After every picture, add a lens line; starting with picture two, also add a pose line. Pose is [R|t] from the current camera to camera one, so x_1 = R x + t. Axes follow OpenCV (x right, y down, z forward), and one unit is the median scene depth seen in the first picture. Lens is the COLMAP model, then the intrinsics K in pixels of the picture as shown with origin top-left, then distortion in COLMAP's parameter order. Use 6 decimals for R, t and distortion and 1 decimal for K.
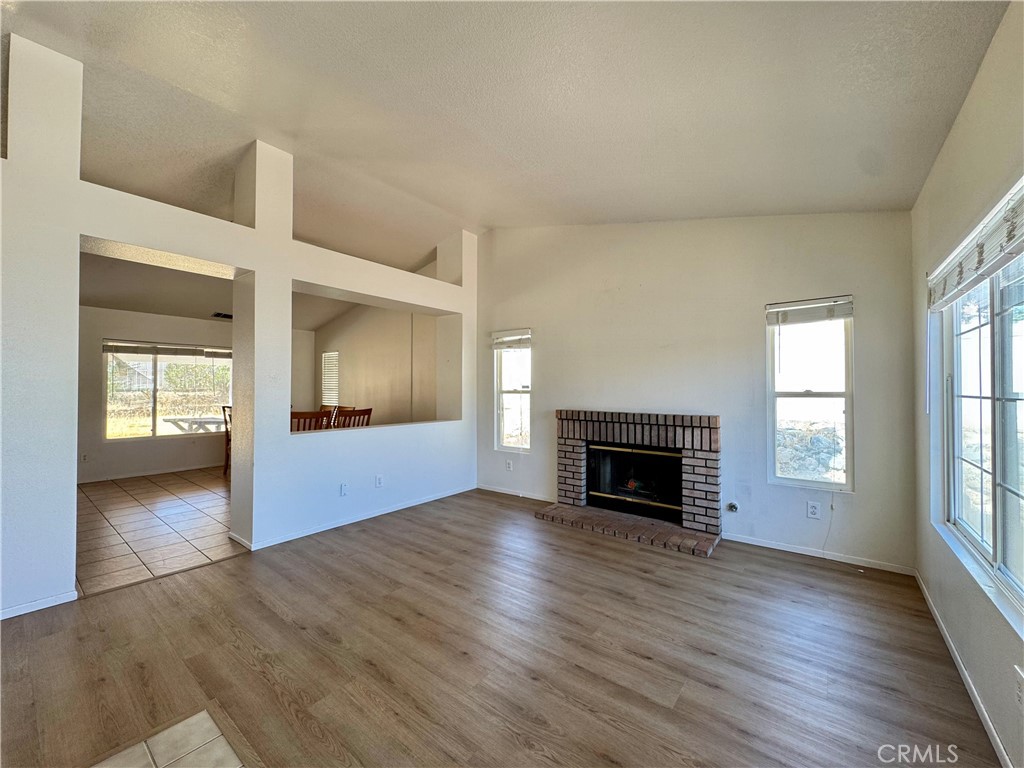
lens RADIAL K [[408.8, 0, 511.1], [0, 408.8, 383.7], [0, 0, 1]] dist [-0.002304, 0.000009]
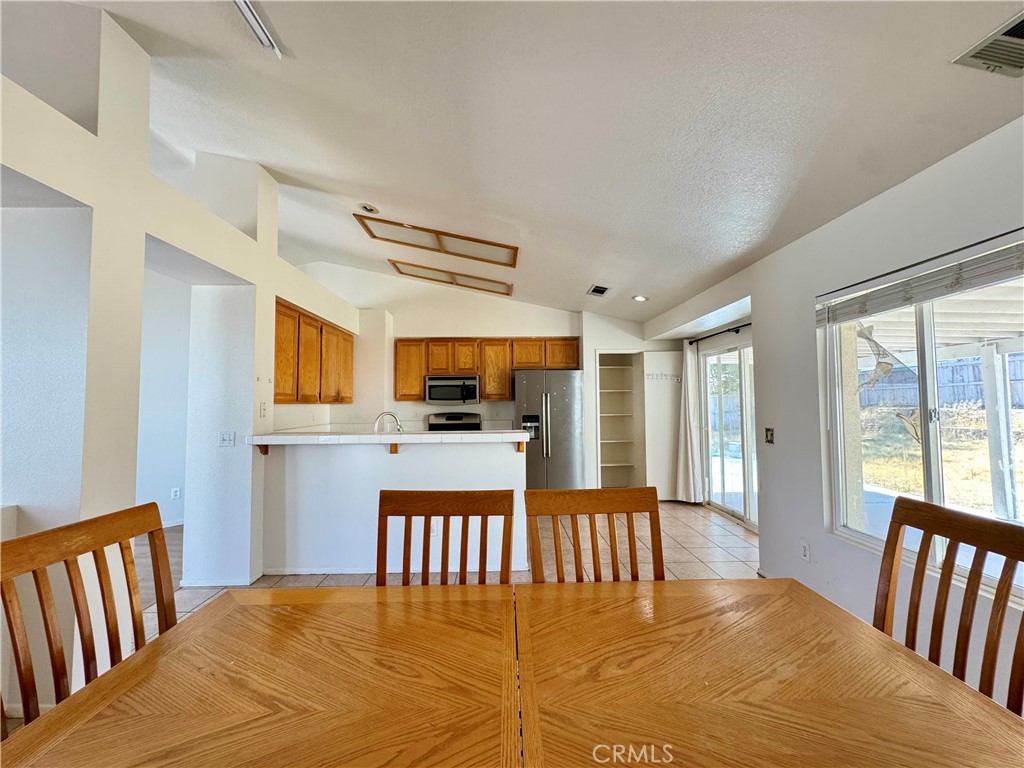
lens RADIAL K [[408.8, 0, 511.1], [0, 408.8, 383.7], [0, 0, 1]] dist [-0.002304, 0.000009]
pose [[-0.773419, -0.024862, -0.633408, -0.663242], [0.013715, 0.998340, -0.055932, 0.009209], [0.633747, -0.051946, -0.771794, 1.645029]]
